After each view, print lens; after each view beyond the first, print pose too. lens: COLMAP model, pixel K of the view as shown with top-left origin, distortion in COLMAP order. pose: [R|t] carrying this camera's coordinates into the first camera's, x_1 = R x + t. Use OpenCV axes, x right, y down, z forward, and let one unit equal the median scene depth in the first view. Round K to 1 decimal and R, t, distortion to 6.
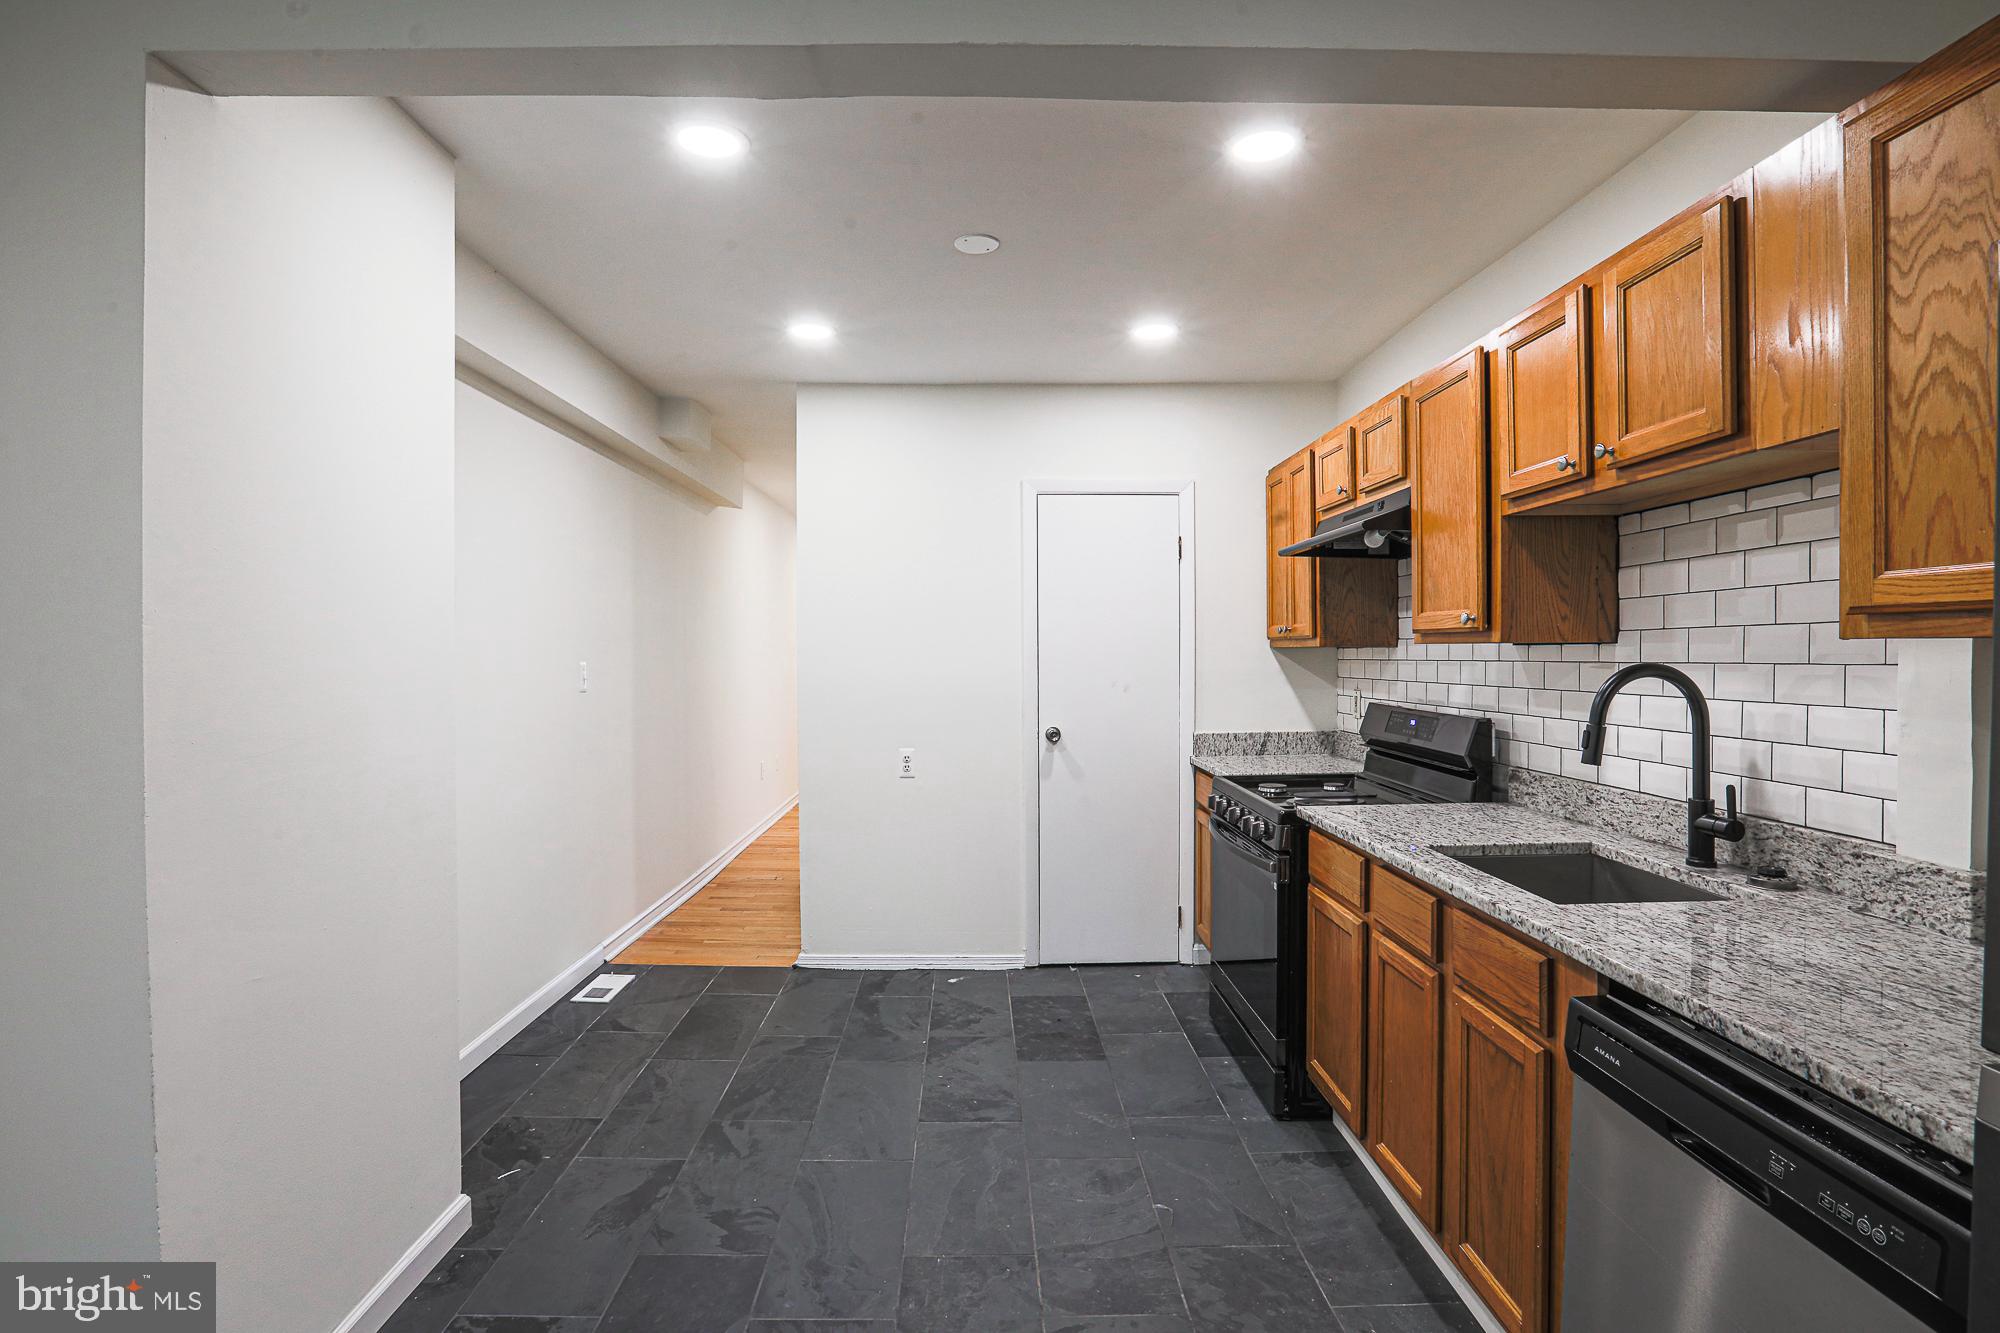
lens RADIAL K [[968.7, 0, 989.3], [0, 968.7, 667.6], [0, 0, 1]] dist [-0.064321, 0.027305]
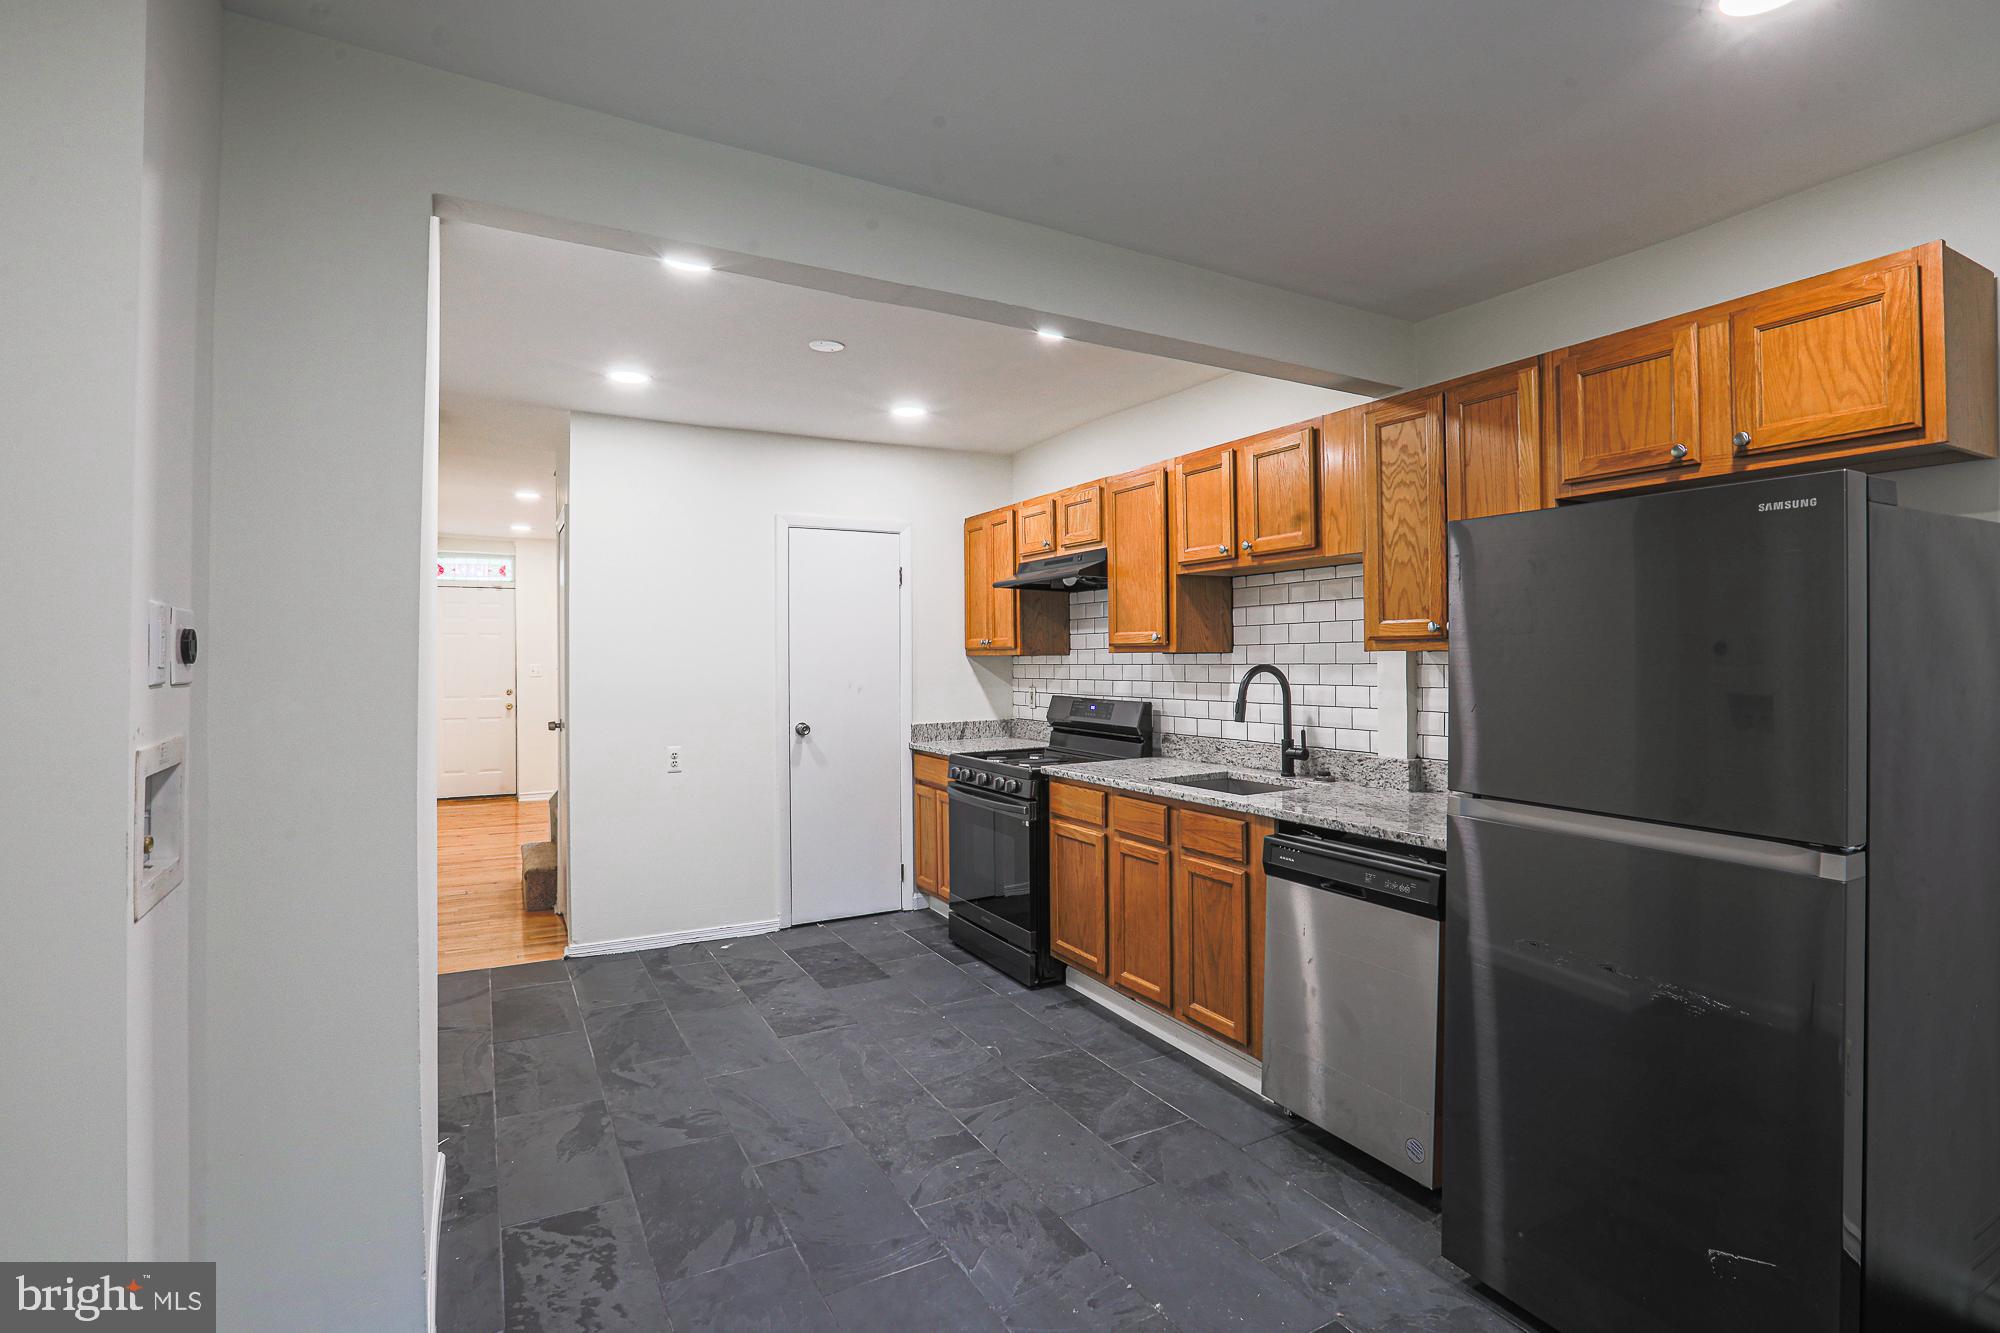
lens RADIAL K [[972.7, 0, 1034.5], [0, 972.7, 661.7], [0, 0, 1]] dist [-0.059333, 0.022706]
pose [[0.868699, -0.005526, 0.495309, -0.409431], [0.012117, 0.999876, -0.010097, 0.002183], [-0.495192, 0.014773, 0.868658, -0.262639]]
